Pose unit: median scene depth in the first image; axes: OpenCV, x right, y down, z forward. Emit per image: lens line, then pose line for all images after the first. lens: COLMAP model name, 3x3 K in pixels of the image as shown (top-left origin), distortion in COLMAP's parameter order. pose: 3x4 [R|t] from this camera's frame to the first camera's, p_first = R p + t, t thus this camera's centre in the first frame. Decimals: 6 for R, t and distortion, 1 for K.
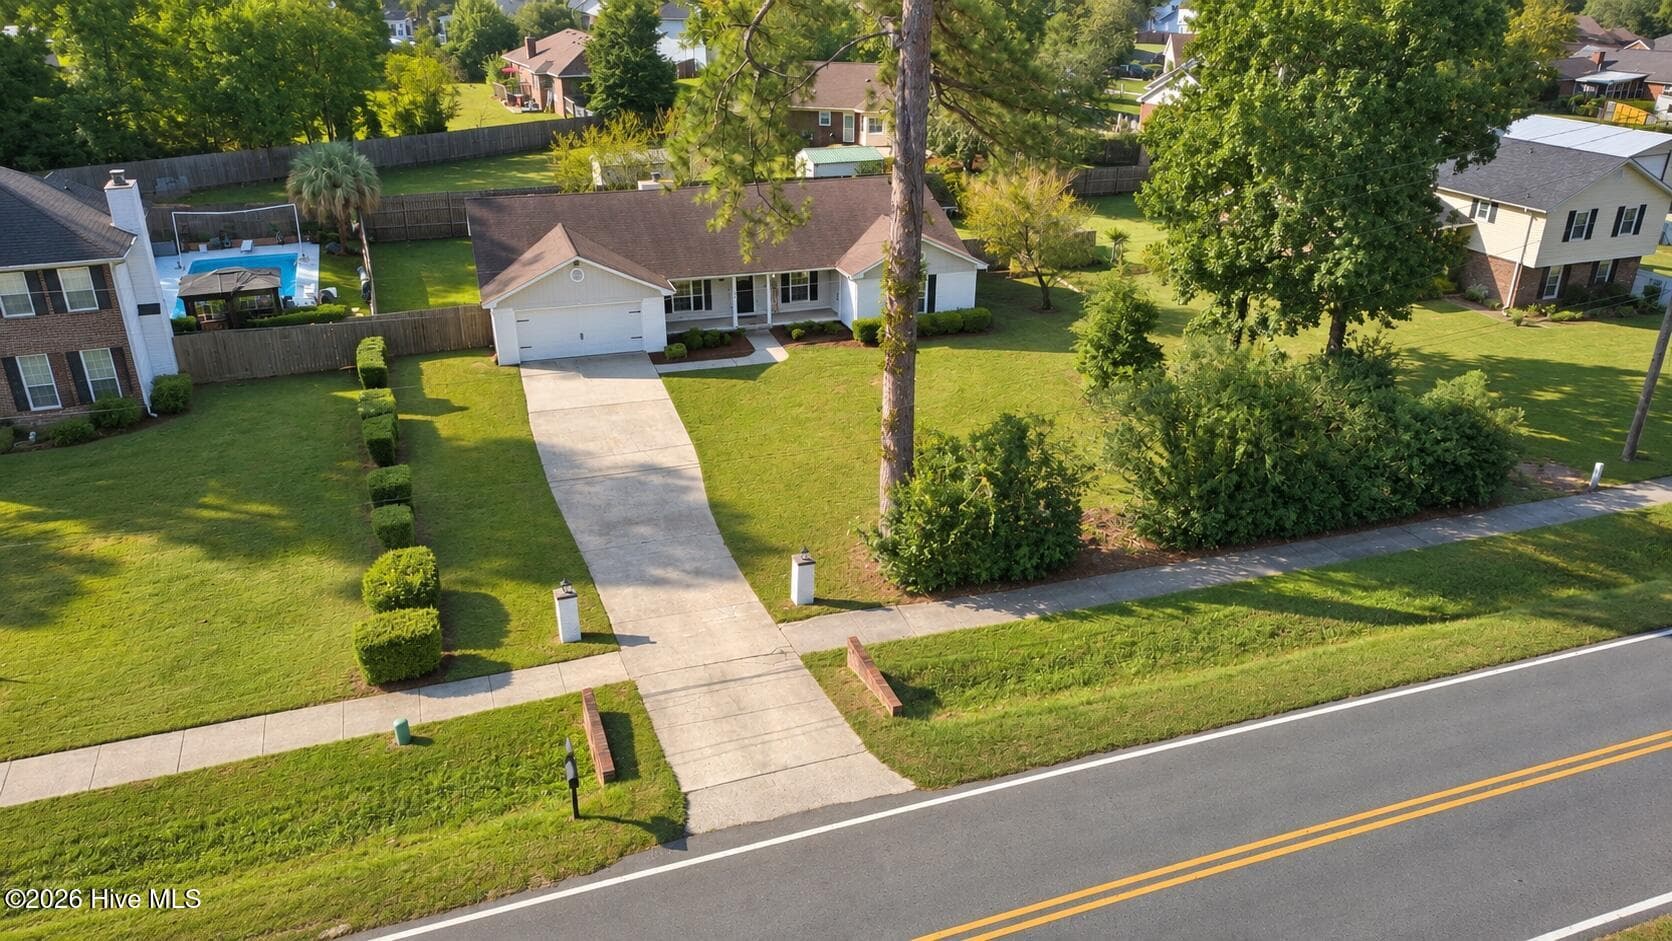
lens RADIAL K [[1134.1, 0, 871.7], [0, 1134.1, 468.2], [0, 0, 1]] dist [0.015609, -0.000928]
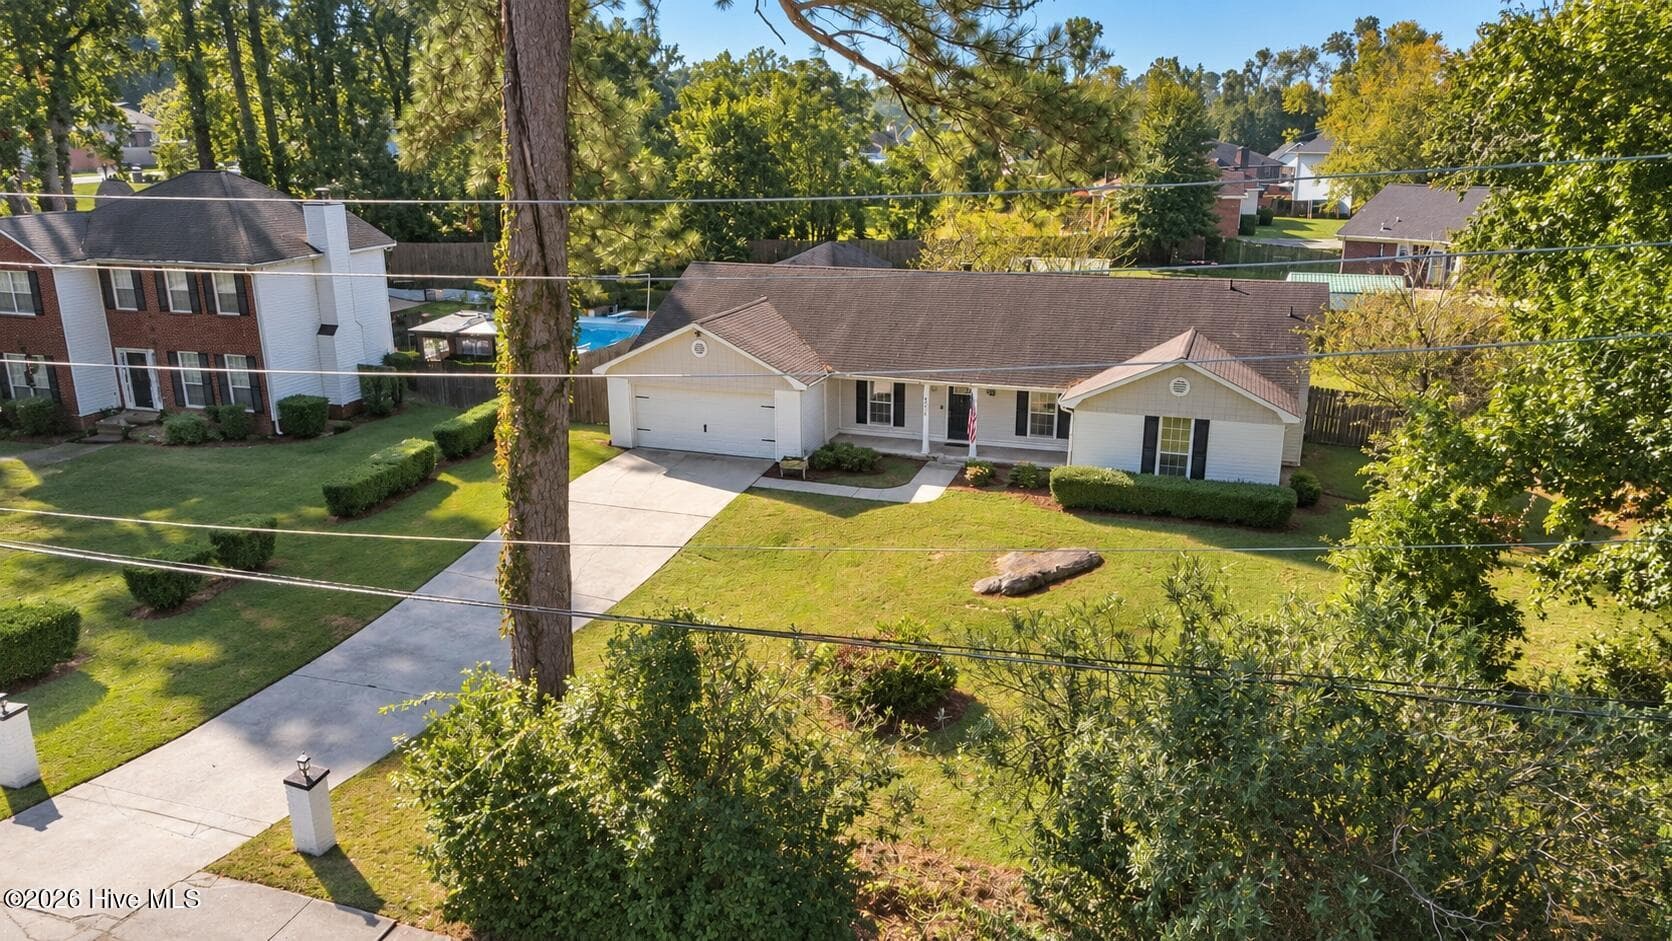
lens RADIAL K [[1155.6, 0, 836.0], [0, 1155.6, 470.5], [0, 0, 1]] dist [0.016158, -0.003264]
pose [[0.785333, 0.160760, -0.597836, 0.363156], [-0.241210, 0.968836, -0.056337, -0.075871], [0.570149, 0.188447, 0.799636, 0.492034]]
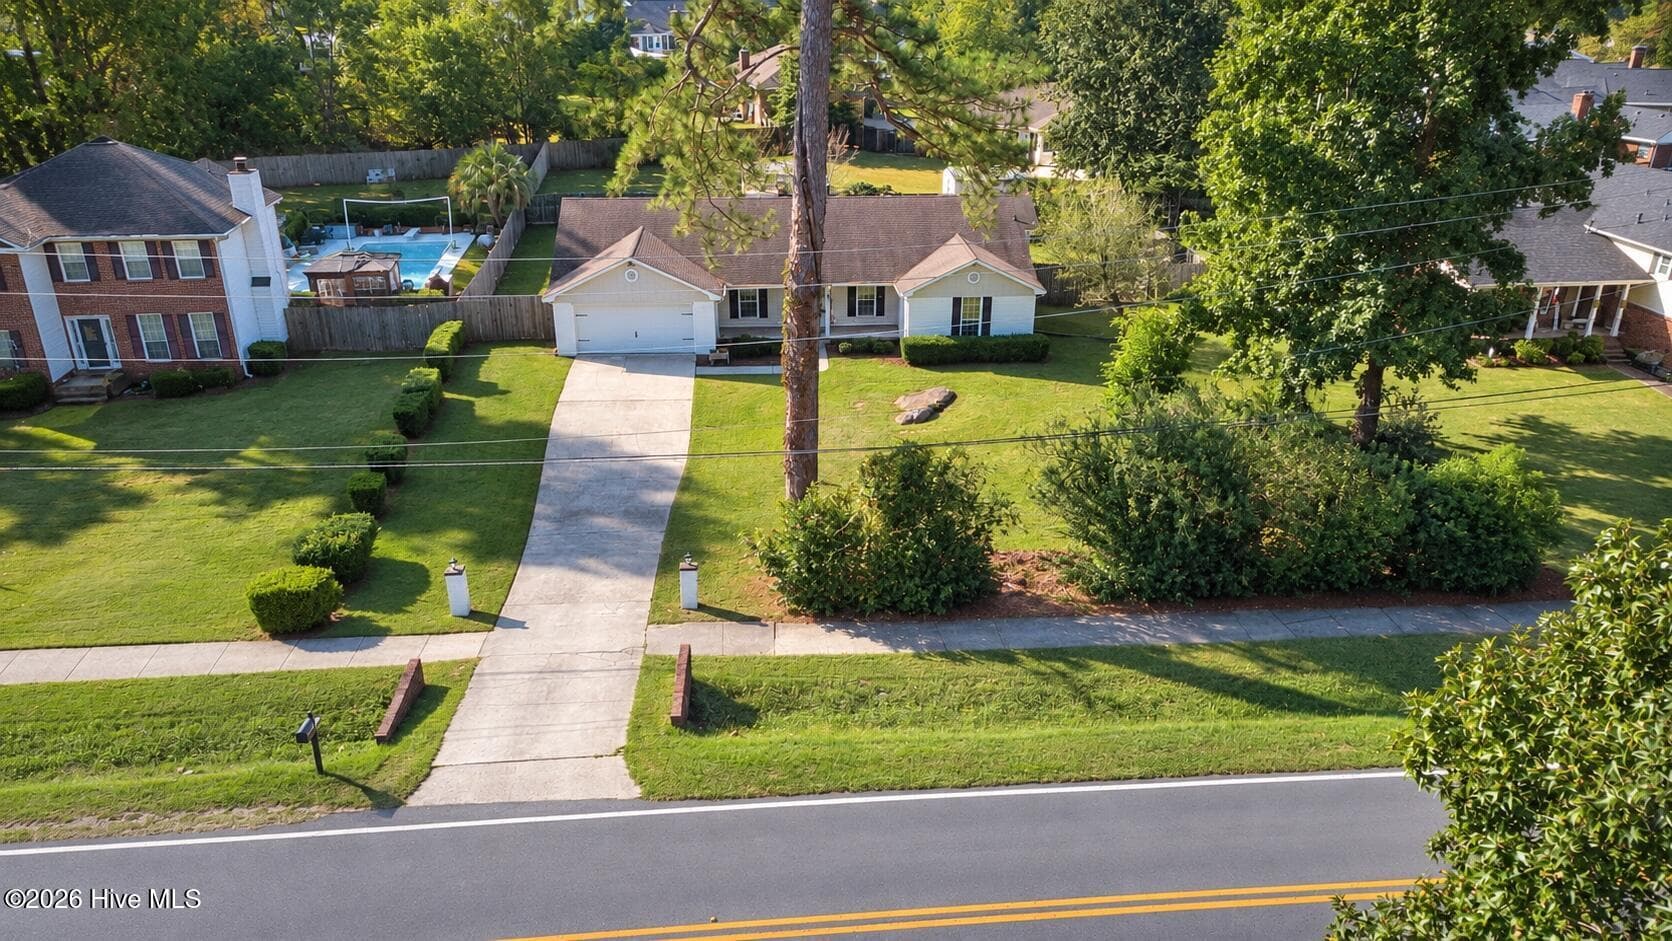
lens RADIAL K [[1134.1, 0, 871.7], [0, 1134.1, 468.2], [0, 0, 1]] dist [0.015609, -0.000928]
pose [[0.970482, 0.097981, -0.220373, 0.240264], [-0.100970, 0.994887, -0.002313, -0.014907], [0.219020, 0.024495, 0.975413, 0.034076]]
